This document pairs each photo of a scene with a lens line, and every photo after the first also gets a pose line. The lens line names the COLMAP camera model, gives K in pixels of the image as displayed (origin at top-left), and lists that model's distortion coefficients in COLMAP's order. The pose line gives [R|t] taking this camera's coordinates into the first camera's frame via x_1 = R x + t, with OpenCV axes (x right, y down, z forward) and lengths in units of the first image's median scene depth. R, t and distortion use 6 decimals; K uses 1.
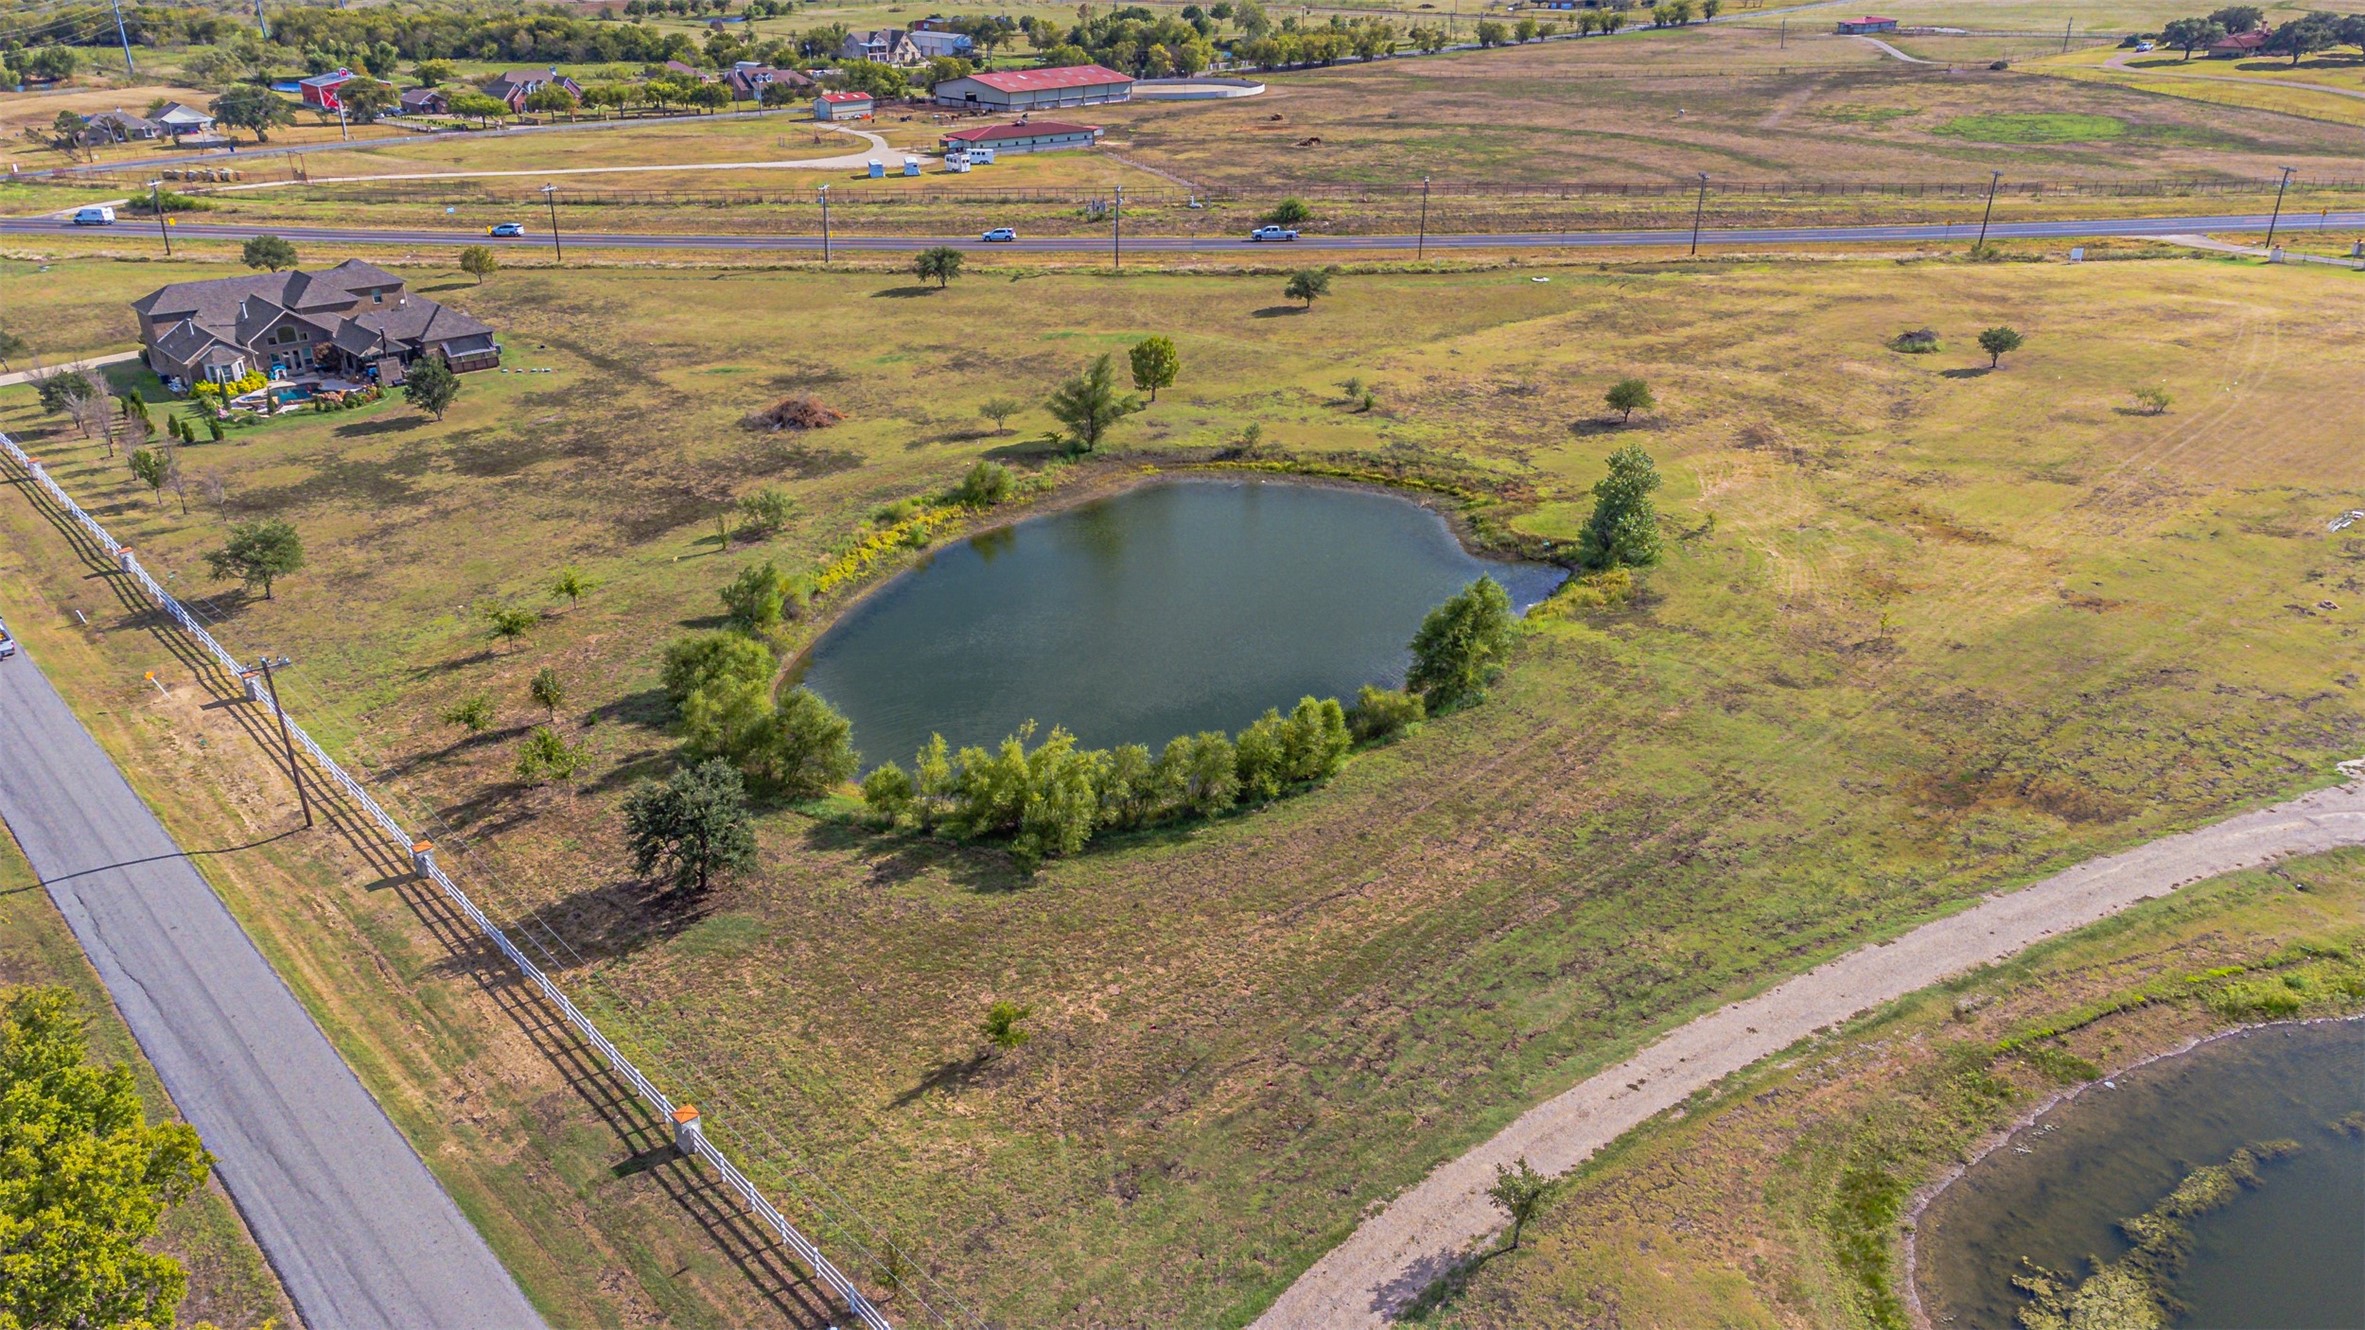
lens RADIAL K [[1769.0, 0, 1179.5], [0, 1769.0, 664.3], [0, 0, 1]] dist [0.047710, 0.011984]
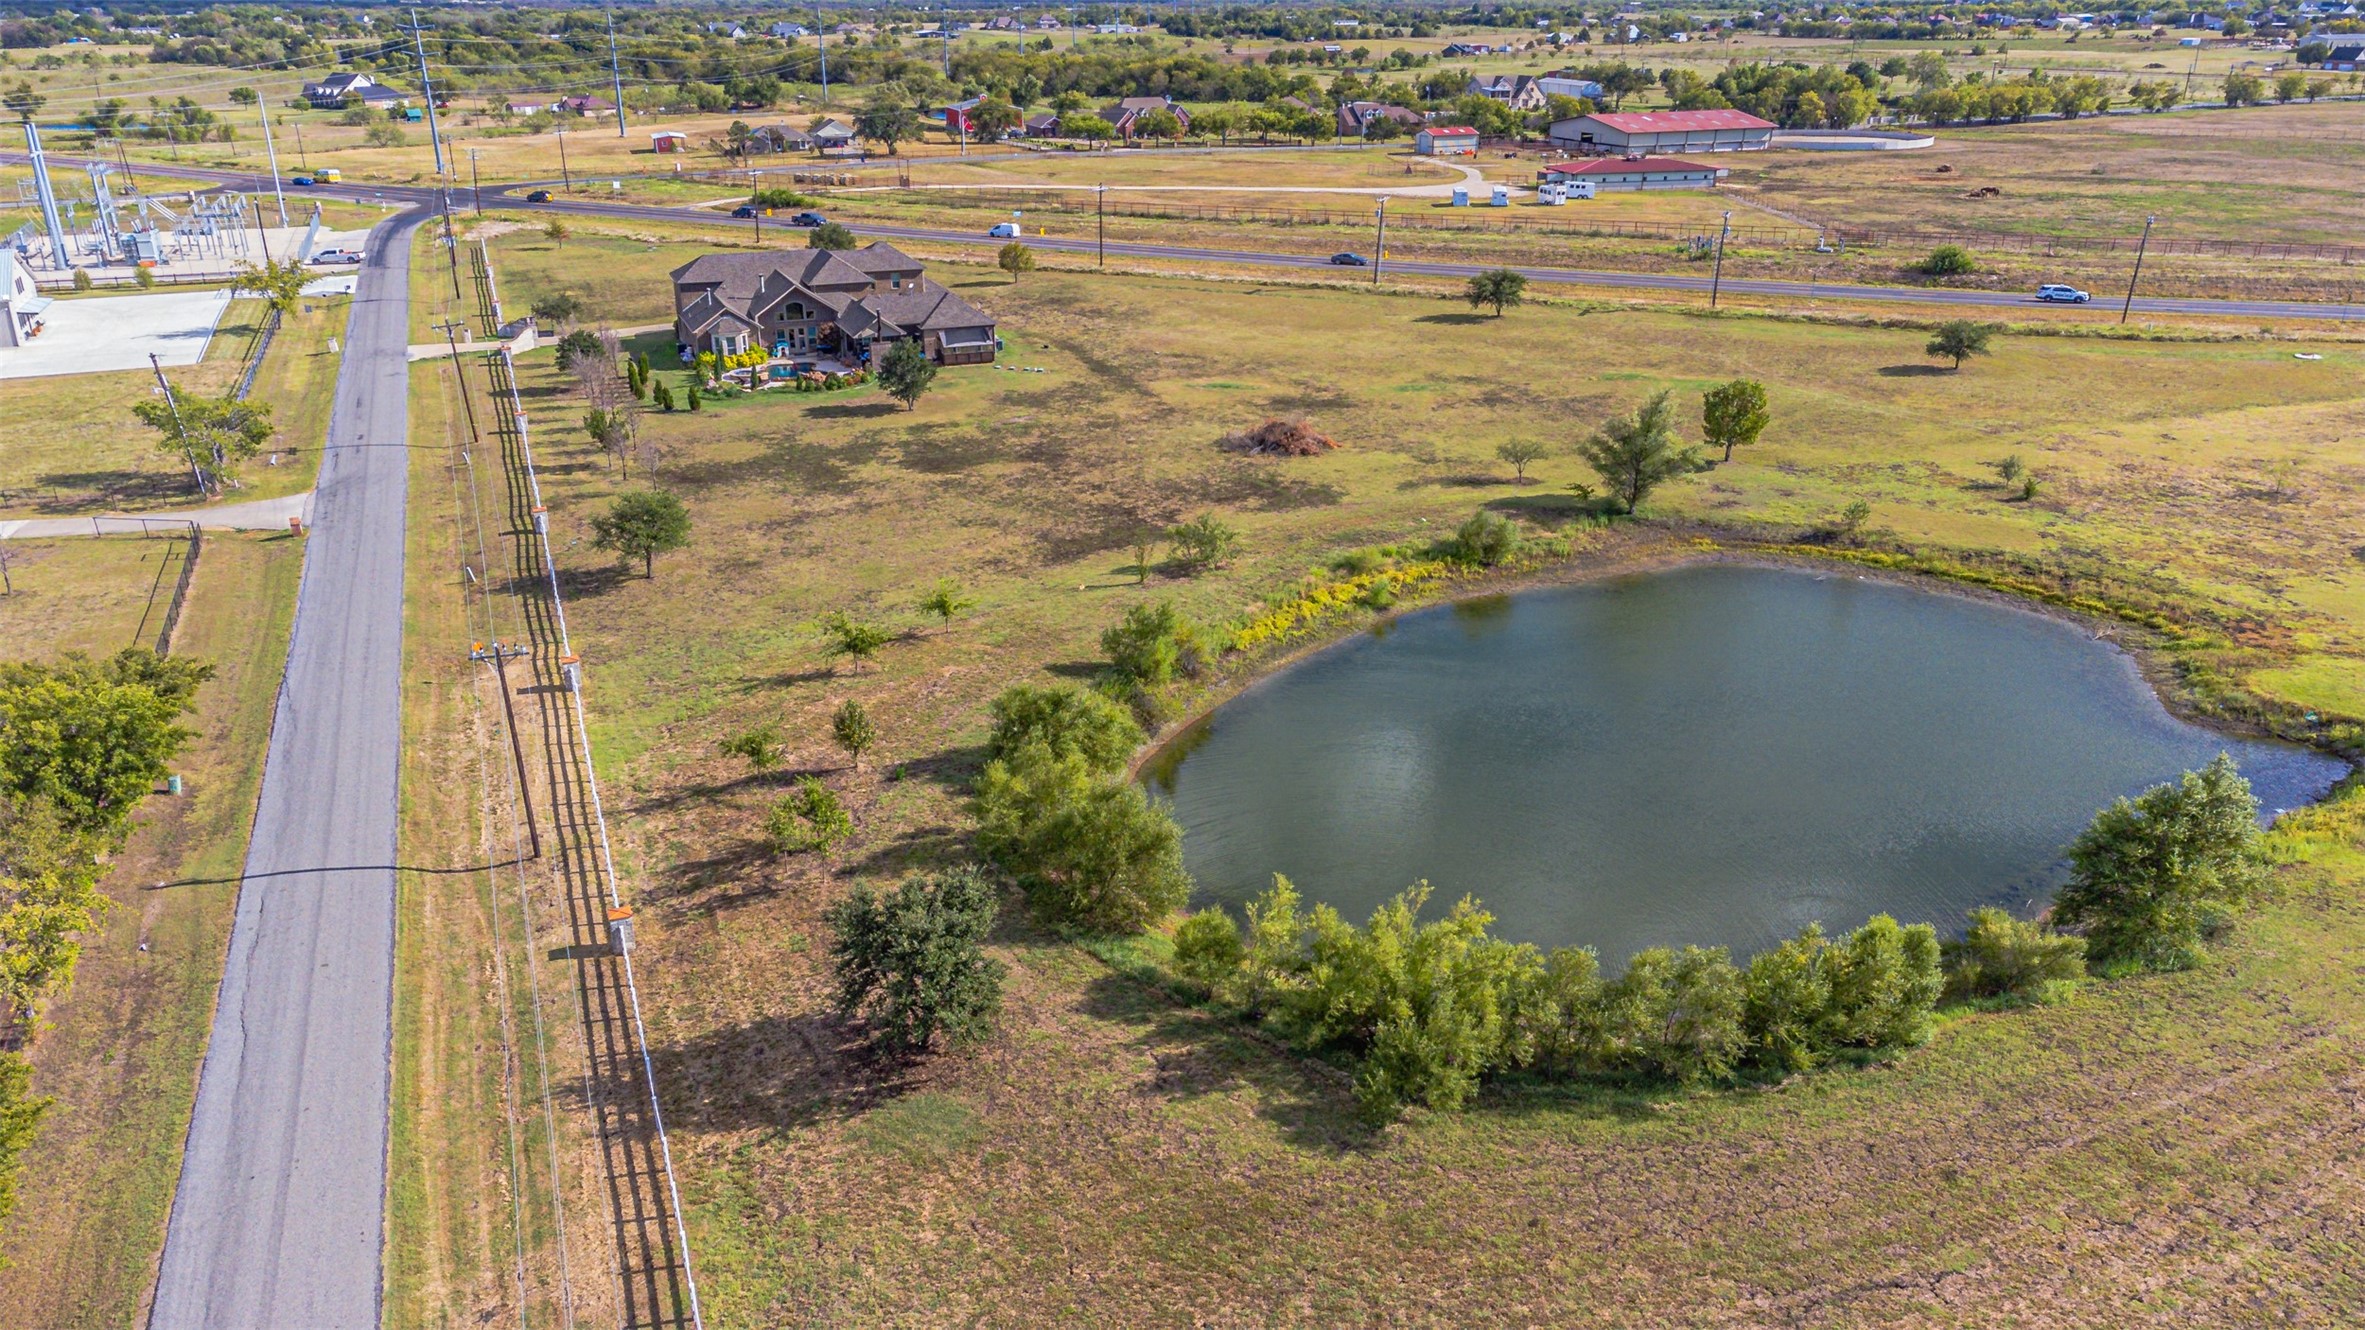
lens RADIAL K [[1769.0, 0, 1179.5], [0, 1769.0, 664.3], [0, 0, 1]] dist [0.047710, 0.011984]
pose [[0.941925, 0.131190, -0.309138, 0.014957], [-0.142578, 0.989678, -0.014434, -0.016836], [0.304054, 0.057672, 0.950907, 0.217047]]
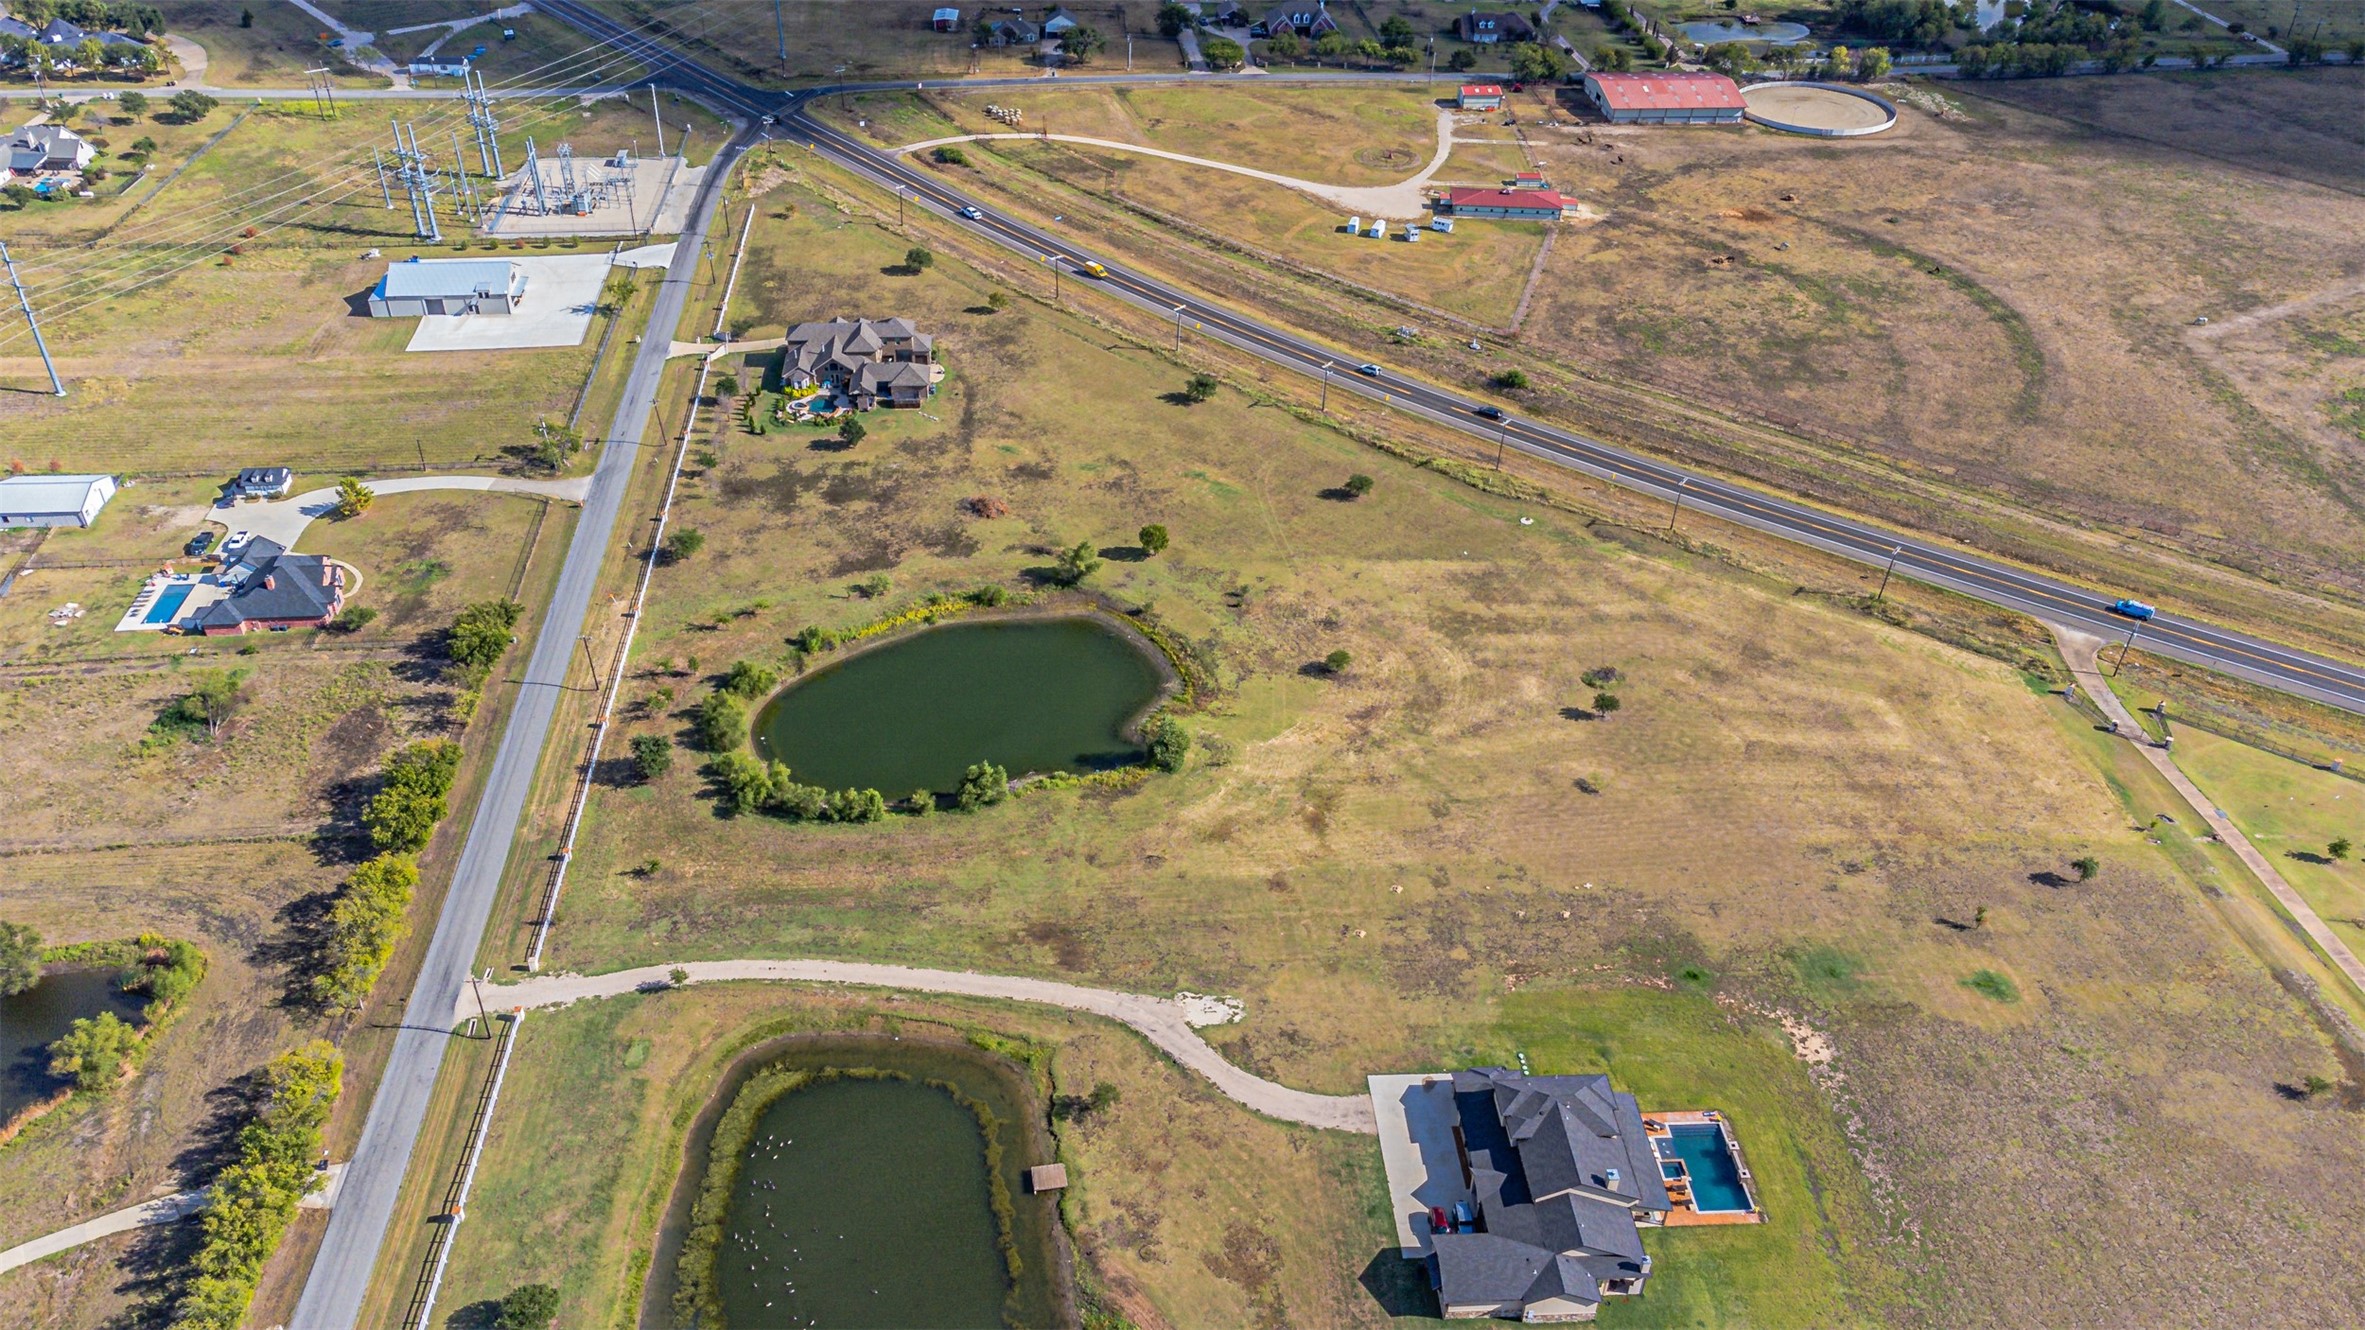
lens RADIAL K [[1795.2, 0, 1182.5], [0, 1795.2, 665.0], [0, 0, 1]] dist [0.050868, 0.005204]
pose [[0.806162, 0.364016, -0.466471, 1.044017], [-0.262174, 0.926504, 0.269917, -0.637047], [0.530441, -0.095300, 0.842348, -0.596099]]
